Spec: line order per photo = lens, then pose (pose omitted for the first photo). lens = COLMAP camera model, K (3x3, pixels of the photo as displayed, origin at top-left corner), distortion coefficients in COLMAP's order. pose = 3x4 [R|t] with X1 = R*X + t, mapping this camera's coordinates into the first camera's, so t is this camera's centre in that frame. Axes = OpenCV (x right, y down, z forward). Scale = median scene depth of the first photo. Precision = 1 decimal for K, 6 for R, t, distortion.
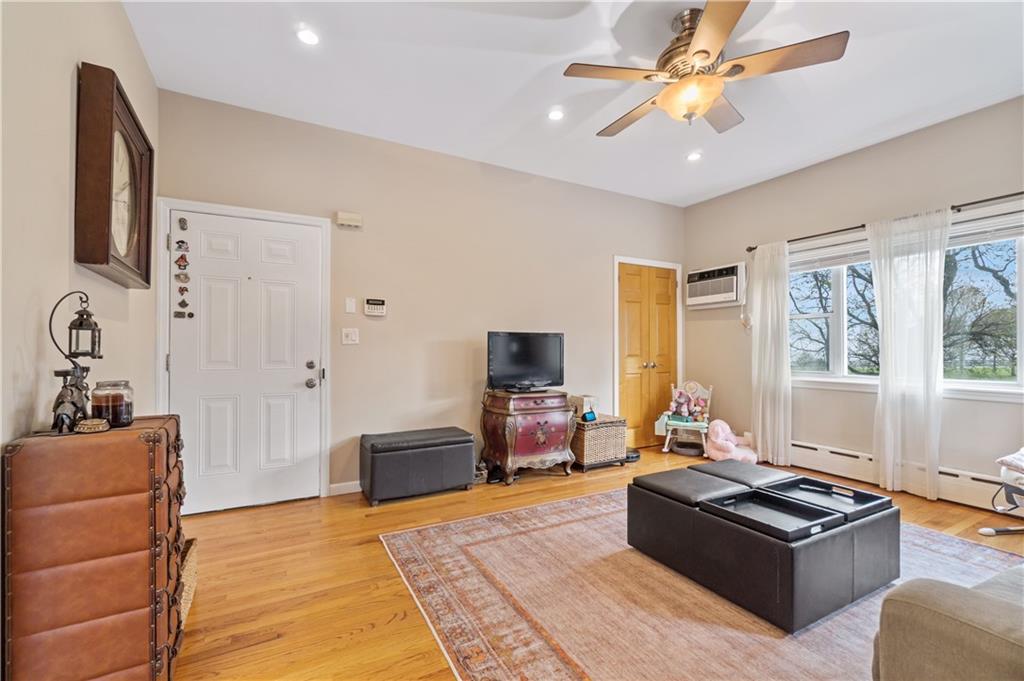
lens RADIAL K [[444.9, 0, 512.0], [0, 444.9, 340.5], [0, 0, 1]] dist [-0.001090, 0.000013]
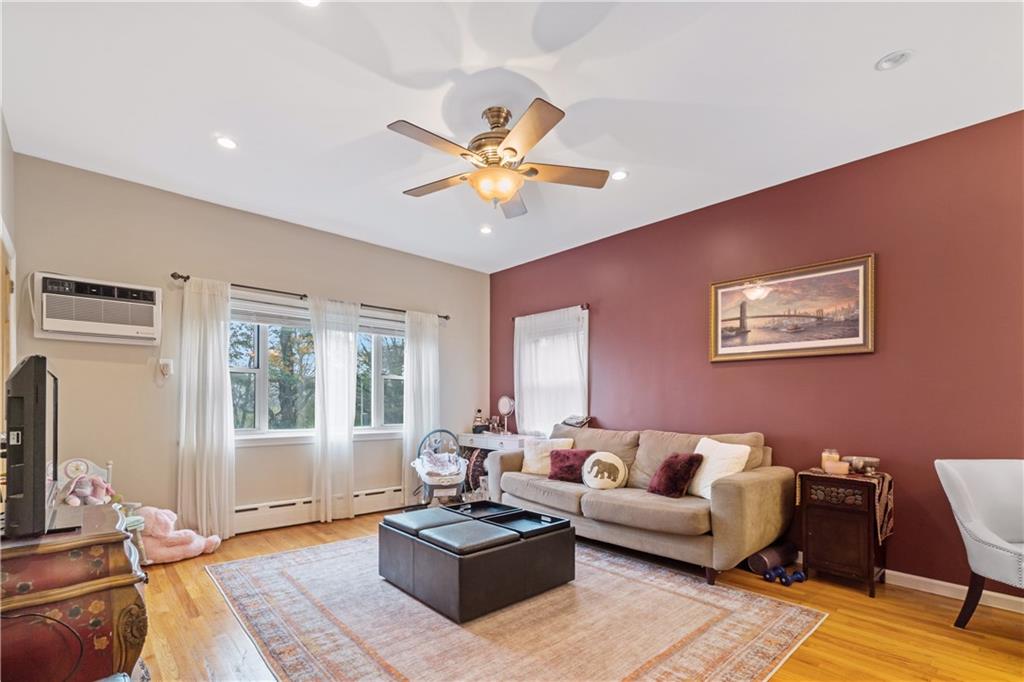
lens RADIAL K [[460.3, 0, 508.2], [0, 460.3, 403.5], [0, 0, 1]] dist [-0.001654, -0.000081]
pose [[-0.231531, 0.000011, 0.972828, -0.428963], [-0.022918, 0.999722, -0.005466, 0.007646], [-0.972558, -0.023561, -0.231466, 0.717707]]
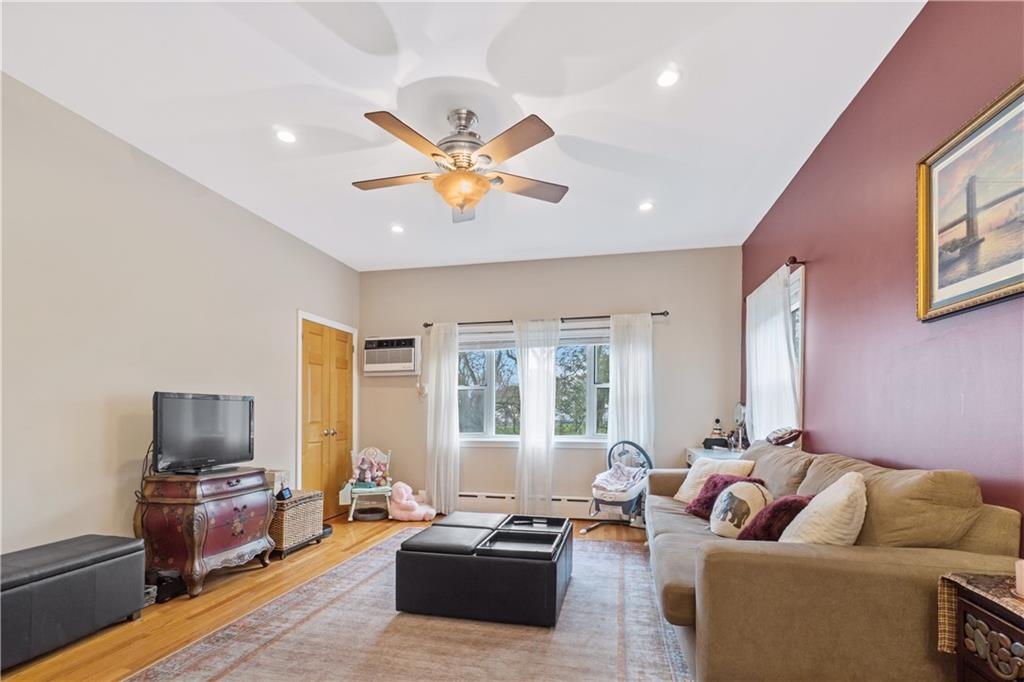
lens RADIAL K [[467.5, 0, 513.4], [0, 467.5, 412.6], [0, 0, 1]] dist [0.000381, 0.000321]
pose [[0.661694, 0.001560, 0.749772, -0.225286], [-0.012279, 0.999886, 0.008757, -0.000149], [-0.749673, -0.015001, 0.661638, 0.071806]]
